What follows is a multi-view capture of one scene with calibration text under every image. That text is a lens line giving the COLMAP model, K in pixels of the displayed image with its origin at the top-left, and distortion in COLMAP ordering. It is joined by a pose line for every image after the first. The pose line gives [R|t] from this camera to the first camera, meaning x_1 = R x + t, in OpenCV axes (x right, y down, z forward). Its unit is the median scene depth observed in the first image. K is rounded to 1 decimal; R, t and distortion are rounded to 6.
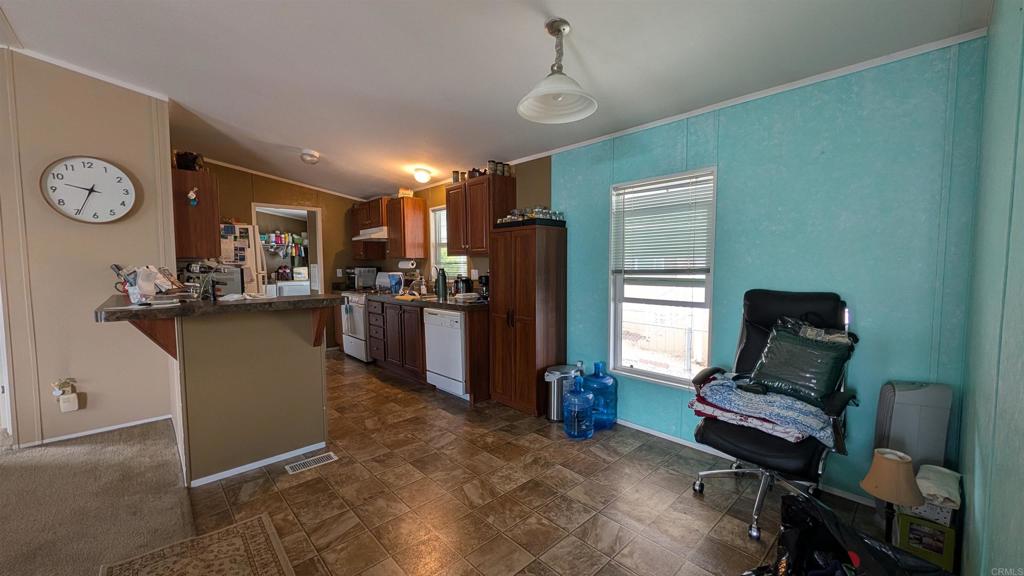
lens RADIAL K [[393.2, 0, 512.8], [0, 393.2, 289.6], [0, 0, 1]] dist [0.000423, -0.000130]
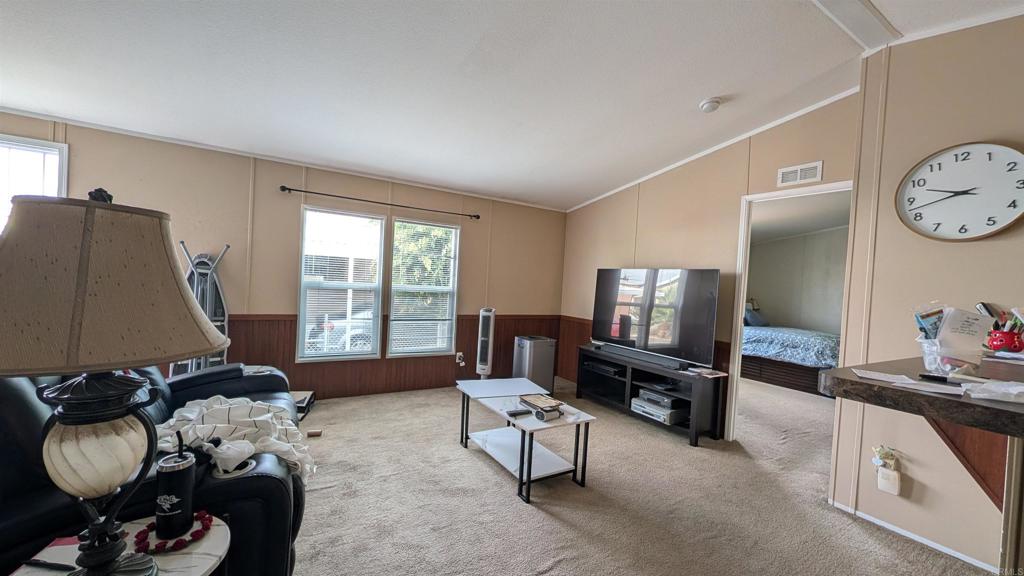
lens RADIAL K [[393.2, 0, 508.7], [0, 393.2, 289.7], [0, 0, 1]] dist [0.000423, -0.000130]
pose [[-0.211074, 0.012099, -0.977395, -0.162391], [-0.116276, 0.992513, 0.037397, -0.013656], [0.970529, 0.121542, -0.208087, 0.272443]]
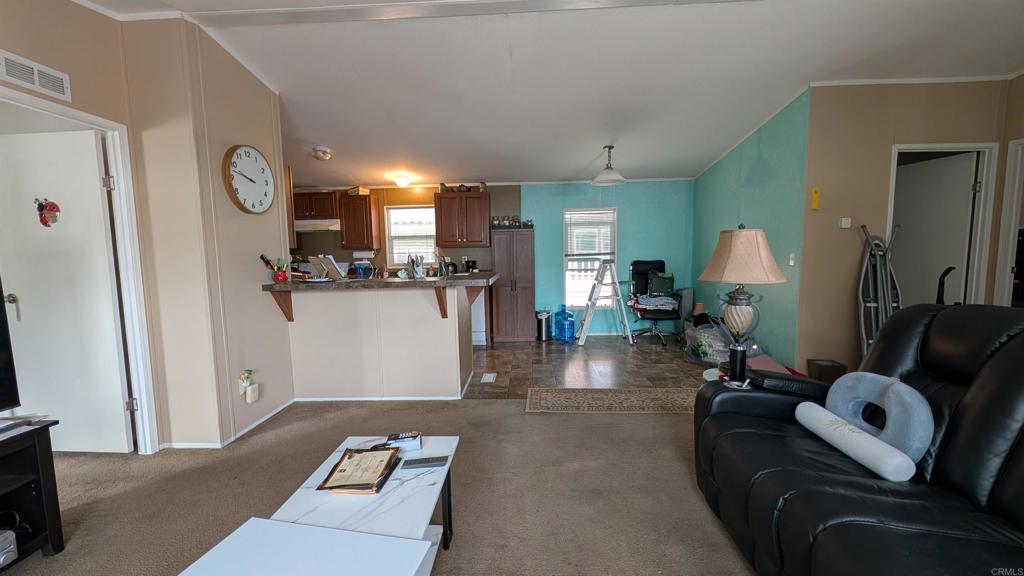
lens RADIAL K [[393.2, 0, 510.2], [0, 393.2, 291.4], [0, 0, 1]] dist [0.000423, -0.000130]
pose [[0.718784, -0.078218, 0.690819, -0.890874], [0.061025, 0.996914, 0.049380, 0.013457], [-0.692550, 0.006663, 0.721339, -0.117231]]
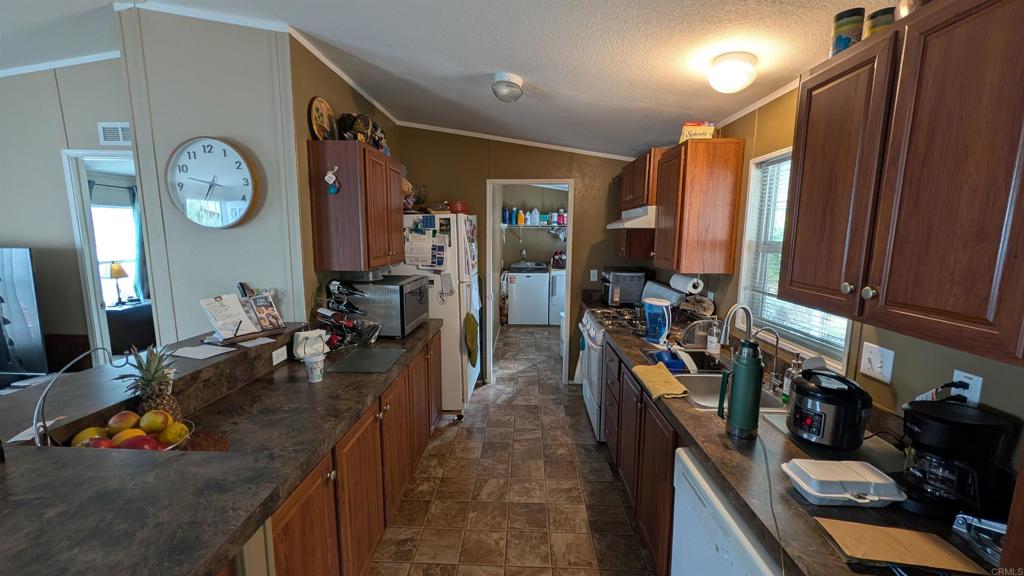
lens RADIAL K [[393.2, 0, 512.9], [0, 393.2, 290.0], [0, 0, 1]] dist [0.000423, -0.000130]
pose [[0.704116, 0.116273, -0.700501, -0.090164], [-0.058014, 0.992624, 0.106449, -0.112498], [0.707711, -0.034314, 0.705668, 0.592227]]
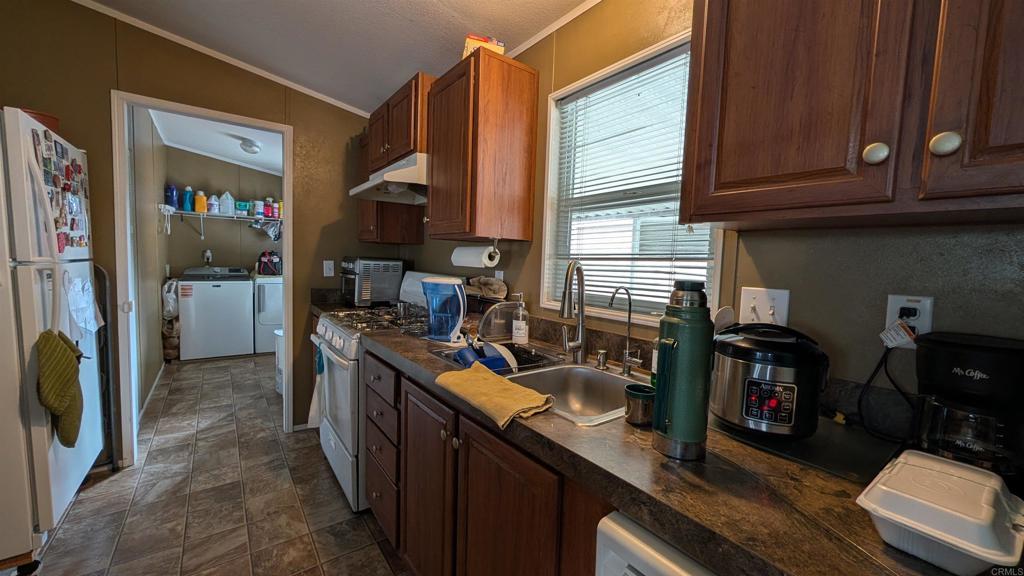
lens RADIAL K [[393.2, 0, 514.3], [0, 393.2, 289.9], [0, 0, 1]] dist [0.000423, -0.000130]
pose [[0.992998, 0.051786, -0.106176, -0.227654], [-0.051153, 0.998653, 0.008681, -0.044701], [0.106483, -0.003189, 0.994309, 0.759118]]
